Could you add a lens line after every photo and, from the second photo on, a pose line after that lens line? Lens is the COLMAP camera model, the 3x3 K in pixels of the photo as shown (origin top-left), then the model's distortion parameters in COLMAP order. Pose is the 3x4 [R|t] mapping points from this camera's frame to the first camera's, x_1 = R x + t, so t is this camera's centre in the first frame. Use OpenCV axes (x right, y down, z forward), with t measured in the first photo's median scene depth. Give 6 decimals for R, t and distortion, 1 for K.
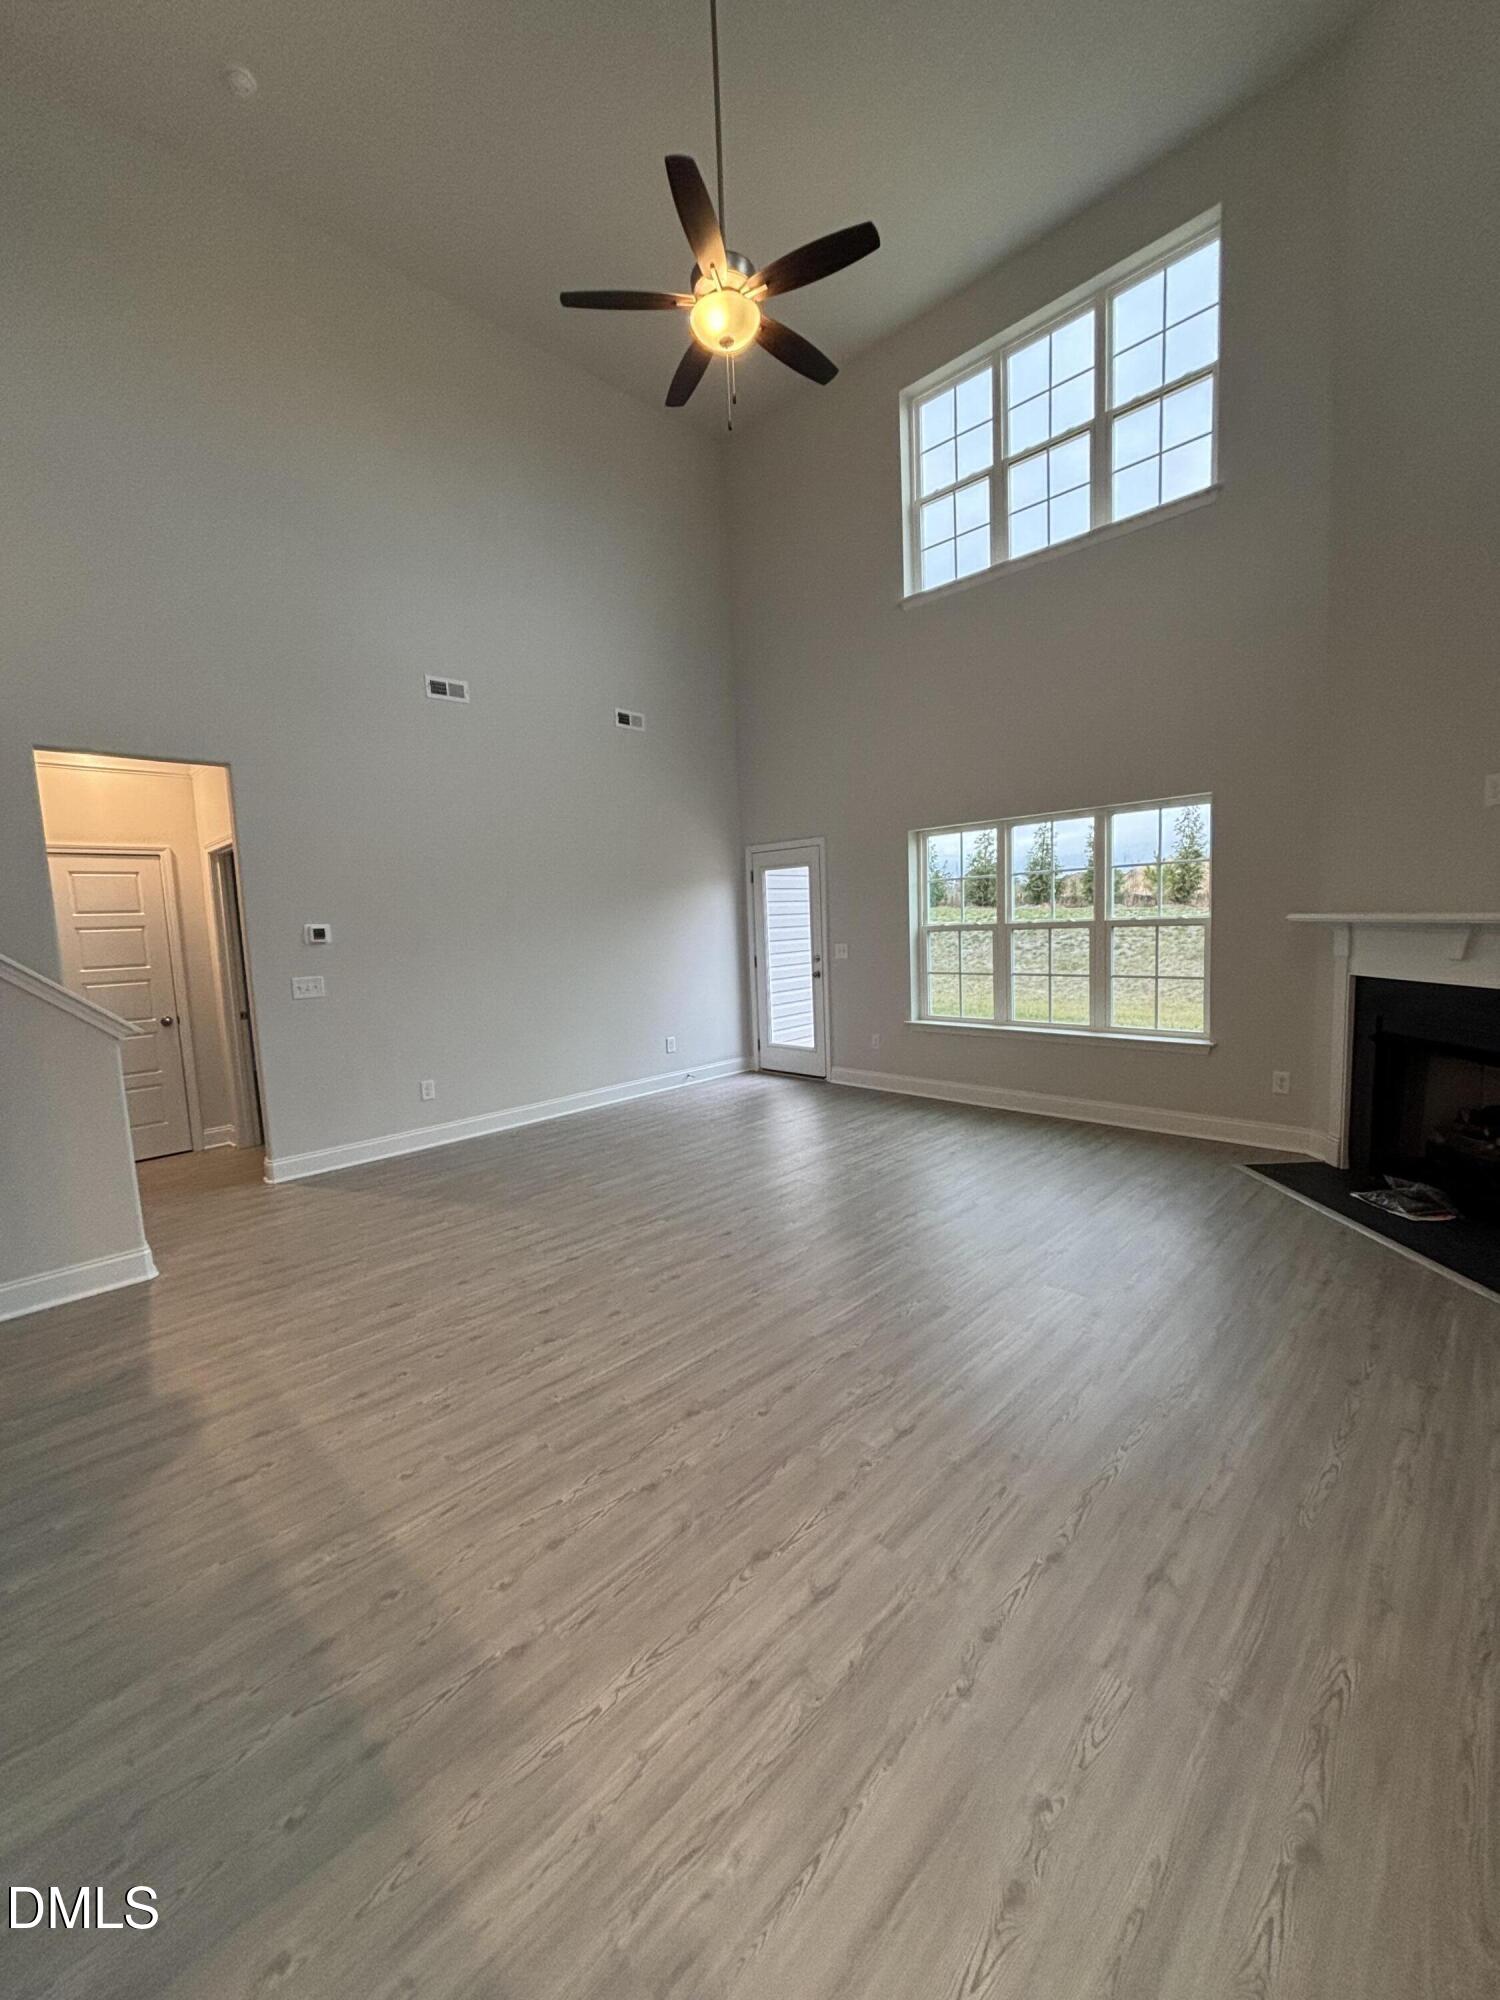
lens RADIAL K [[806.8, 0, 750.0], [0, 806.8, 1000.0], [0, 0, 1]] dist [-0.001334, -0.000857]
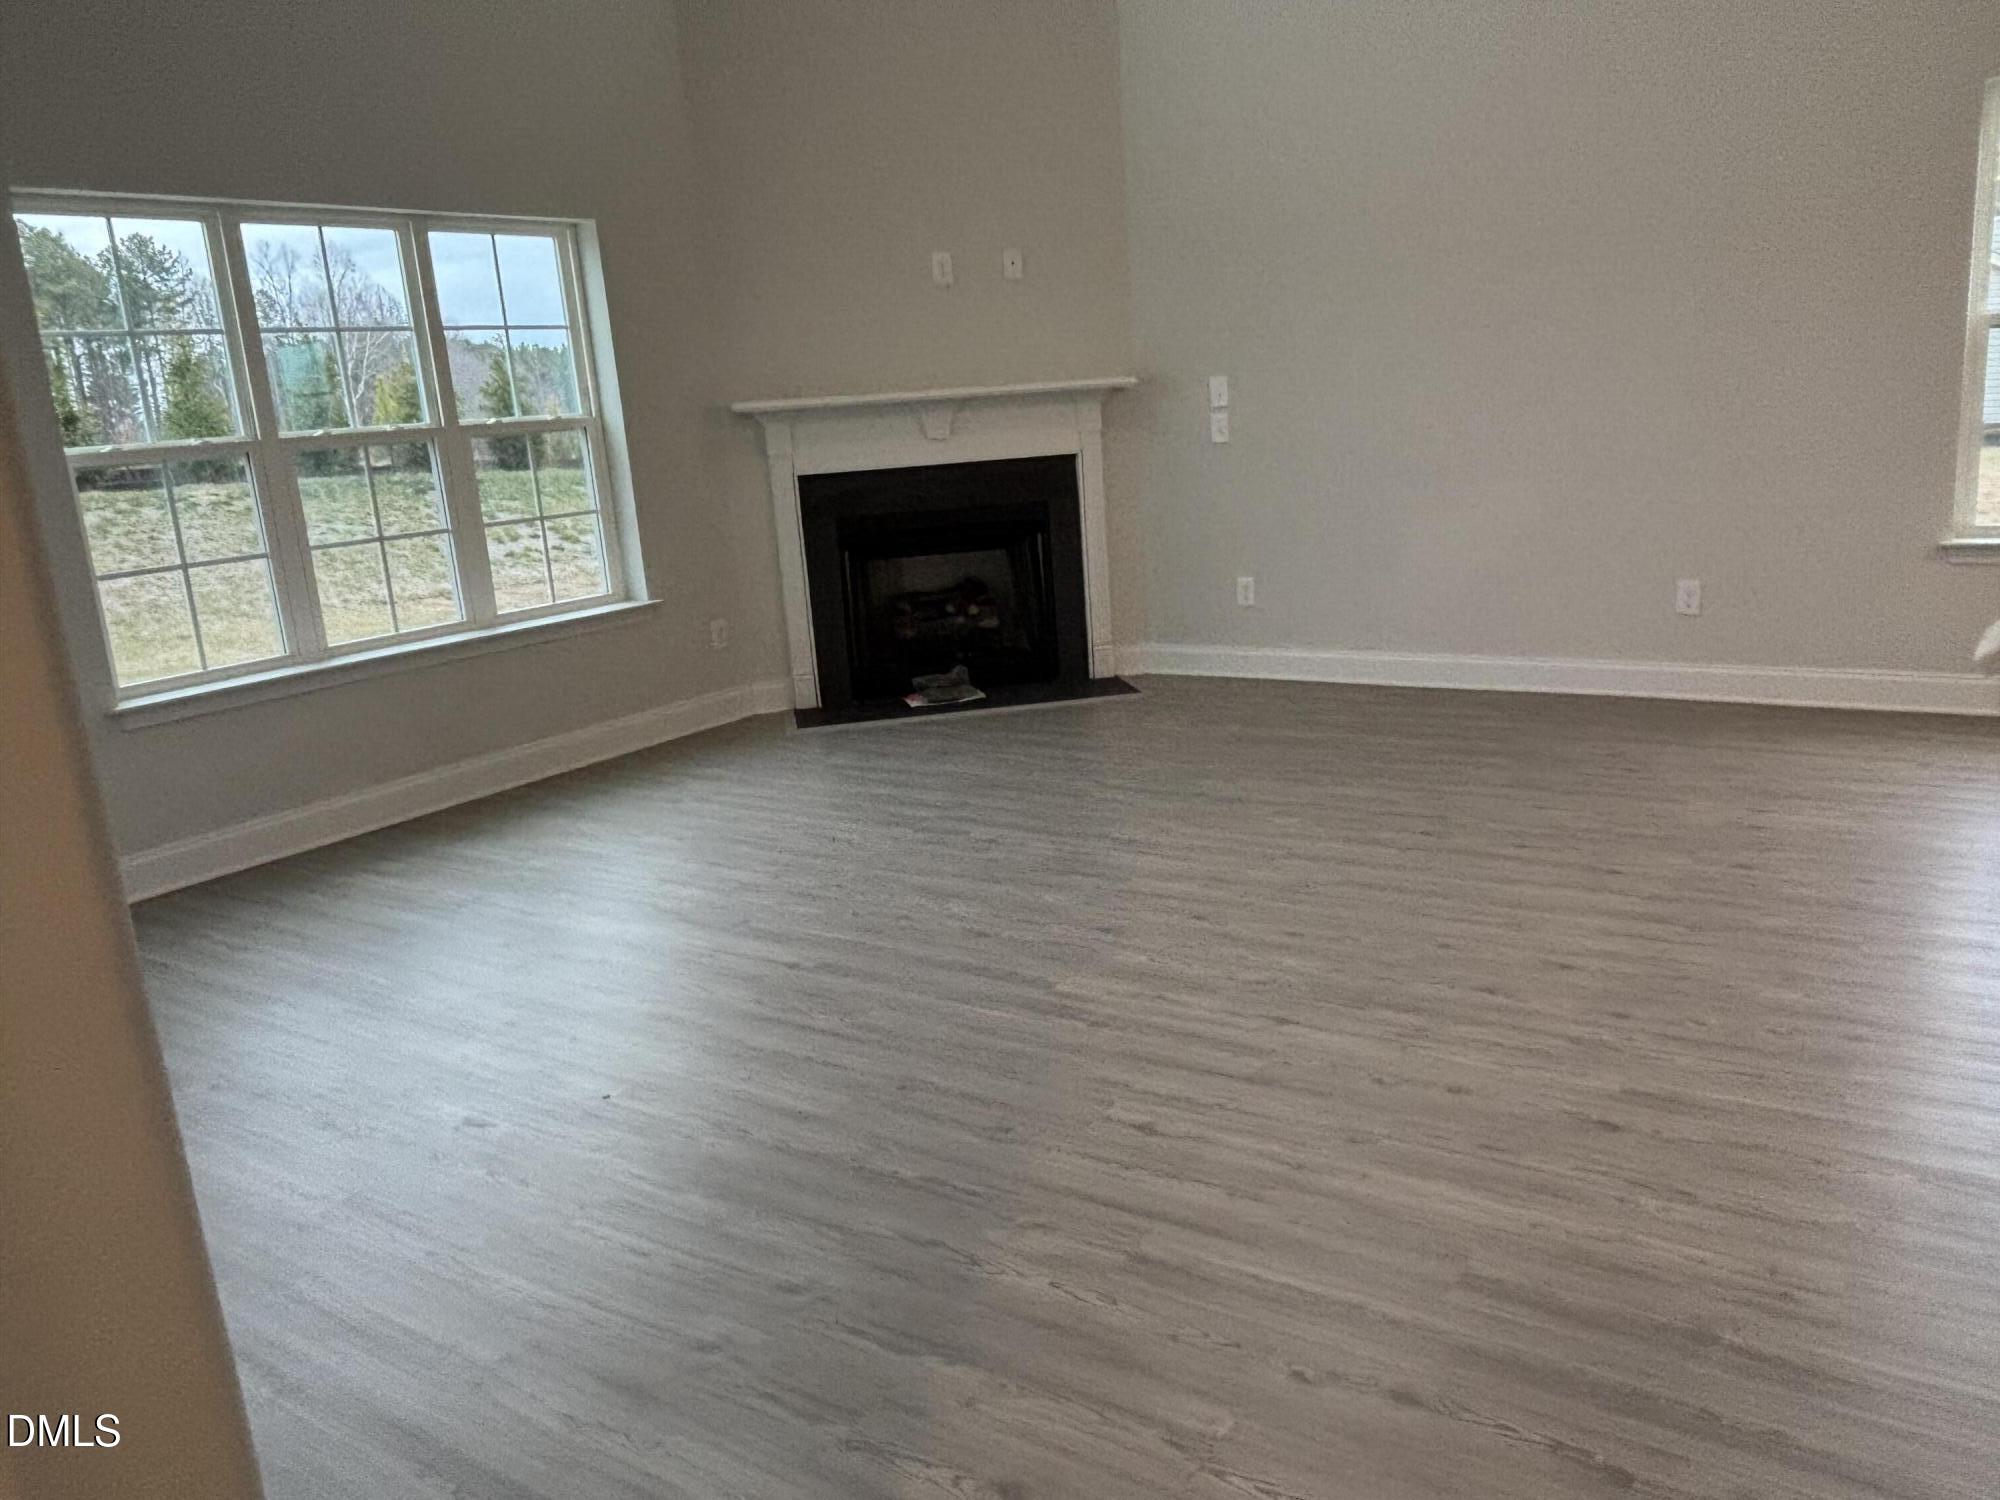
lens RADIAL K [[1518.9, 0, 1000.0], [0, 1518.9, 750.0], [0, 0, 1]] dist [0.121061, -0.001276]
pose [[-0.174765, -0.190592, 0.965988, -0.949848], [0.175828, 0.959275, 0.221078, -0.072725], [-0.968784, 0.208484, -0.134136, 1.110700]]
